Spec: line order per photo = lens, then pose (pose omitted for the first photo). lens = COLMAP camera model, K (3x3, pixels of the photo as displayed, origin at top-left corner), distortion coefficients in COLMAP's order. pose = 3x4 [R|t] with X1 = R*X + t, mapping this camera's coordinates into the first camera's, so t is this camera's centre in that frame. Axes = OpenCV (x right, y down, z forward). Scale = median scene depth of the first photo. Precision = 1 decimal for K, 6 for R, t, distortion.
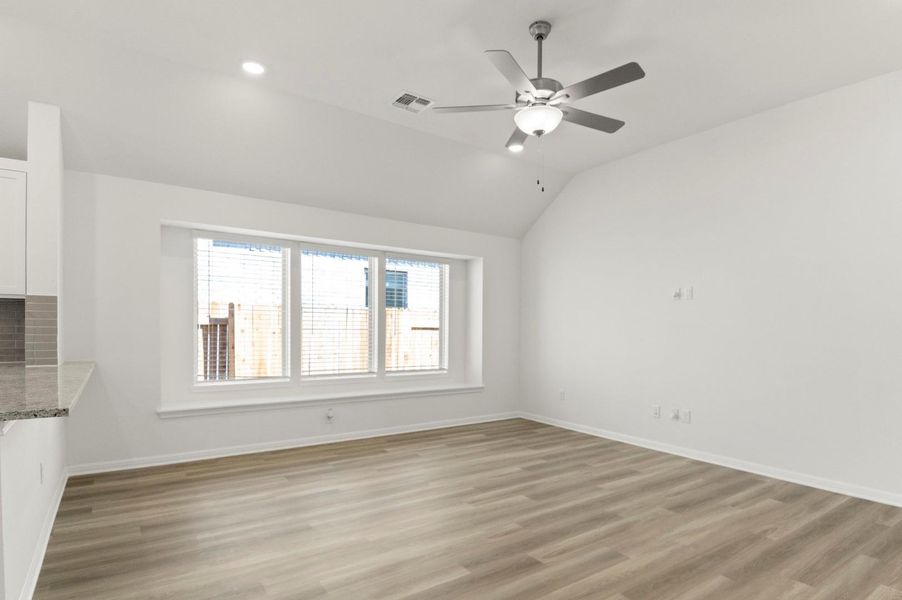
lens RADIAL K [[488.0, 0, 475.0], [0, 488.0, 337.1], [0, 0, 1]] dist [0.000540, -0.022149]
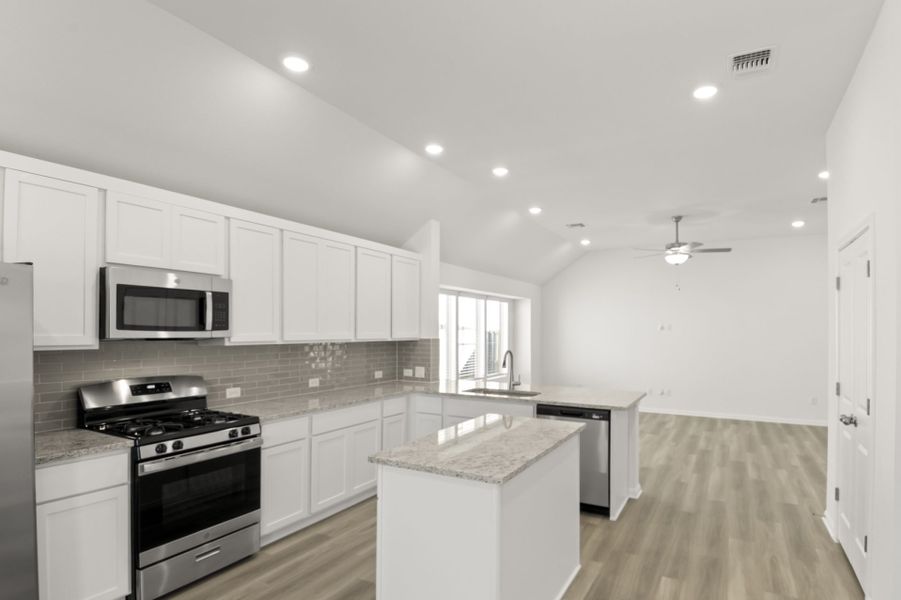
lens RADIAL K [[486.8, 0, 464.4], [0, 486.8, 332.9], [0, 0, 1]] dist [0.000088, -0.000349]
pose [[0.906345, -0.010555, 0.422406, -1.180818], [0.014917, 0.999864, -0.007023, -0.073603], [-0.422275, 0.012667, 0.906379, -0.414709]]
